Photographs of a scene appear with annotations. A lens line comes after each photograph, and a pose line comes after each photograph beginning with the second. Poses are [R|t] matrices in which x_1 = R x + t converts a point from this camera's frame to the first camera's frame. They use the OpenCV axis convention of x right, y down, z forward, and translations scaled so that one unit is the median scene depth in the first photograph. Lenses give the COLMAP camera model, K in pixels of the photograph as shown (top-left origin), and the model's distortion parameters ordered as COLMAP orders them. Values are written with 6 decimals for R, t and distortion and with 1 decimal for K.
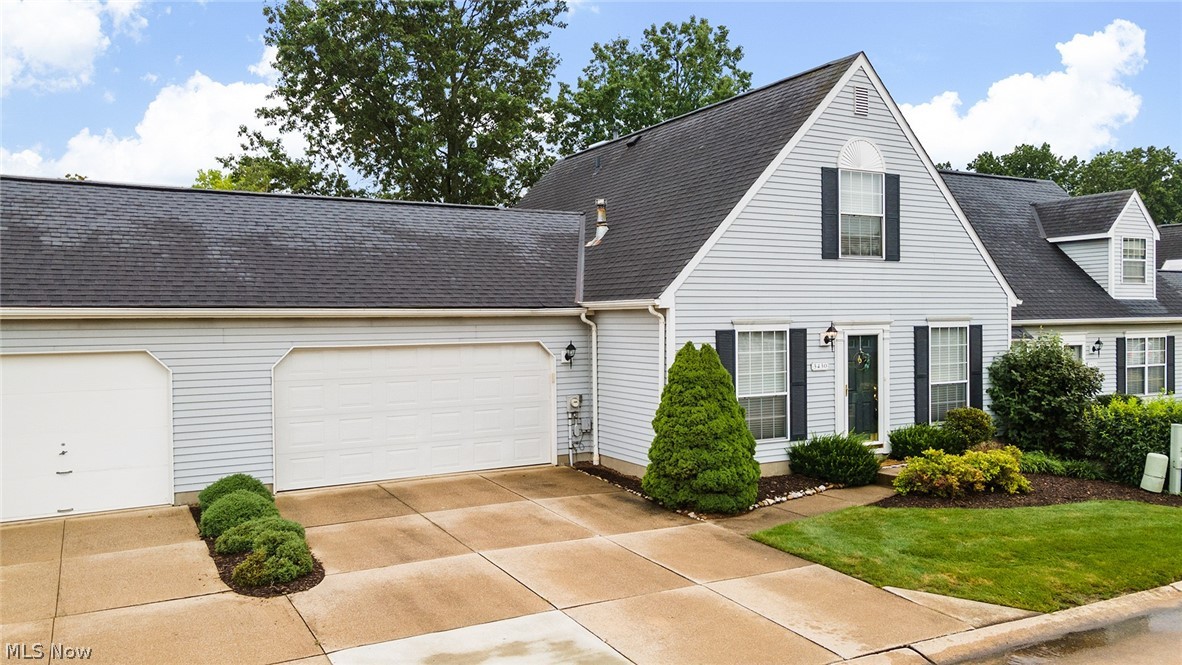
lens RADIAL K [[853.5, 0, 591.0], [0, 853.5, 332.5], [0, 0, 1]] dist [0.037867, 0.002929]
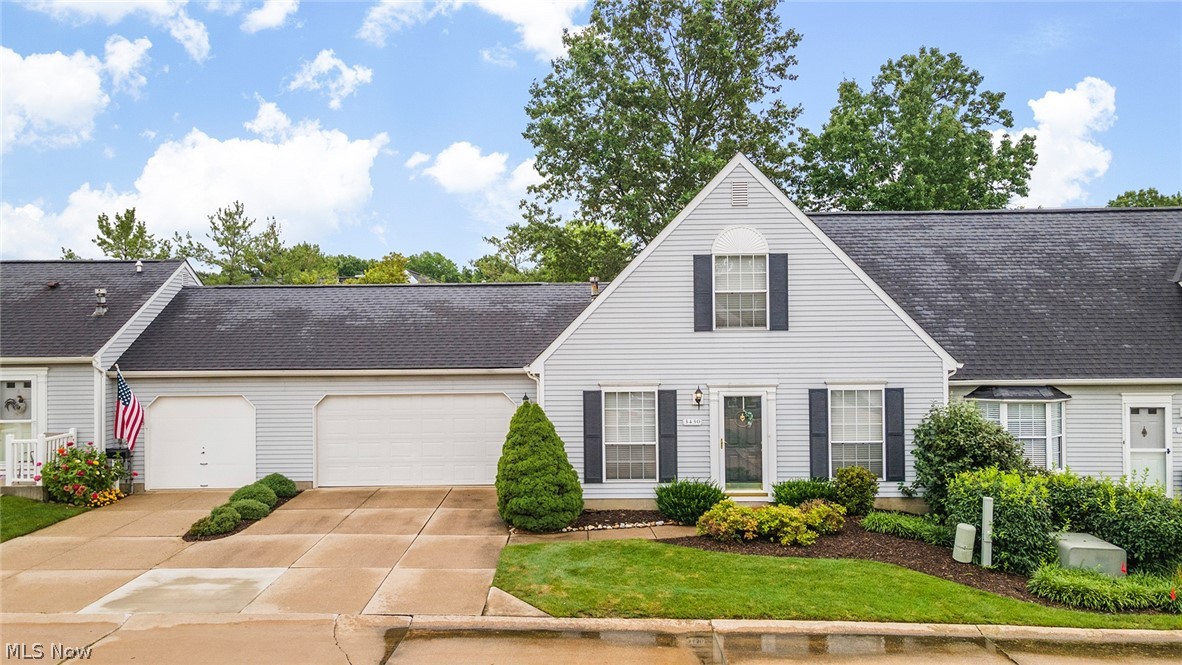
lens RADIAL K [[853.5, 0, 591.0], [0, 853.5, 332.5], [0, 0, 1]] dist [0.037867, 0.002929]
pose [[0.868671, -0.000455, -0.495389, 0.725208], [-0.007929, 0.999859, -0.014822, -0.065234], [0.495326, 0.016804, 0.868545, -0.100335]]
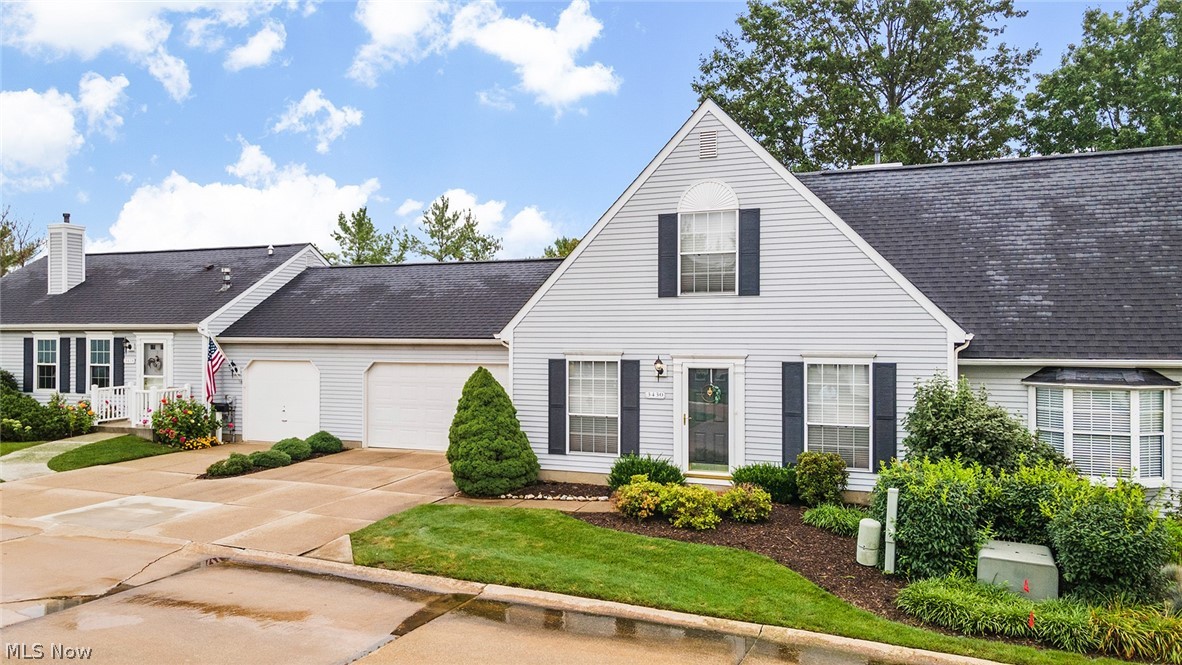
lens RADIAL K [[873.8, 0, 591.0], [0, 873.8, 332.5], [0, 0, 1]] dist [0.034404, 0.000191]
pose [[0.617127, 0.007129, -0.786831, 1.089739], [-0.021436, 0.999740, -0.007755, -0.029938], [0.786572, 0.021652, 0.617119, 0.236900]]
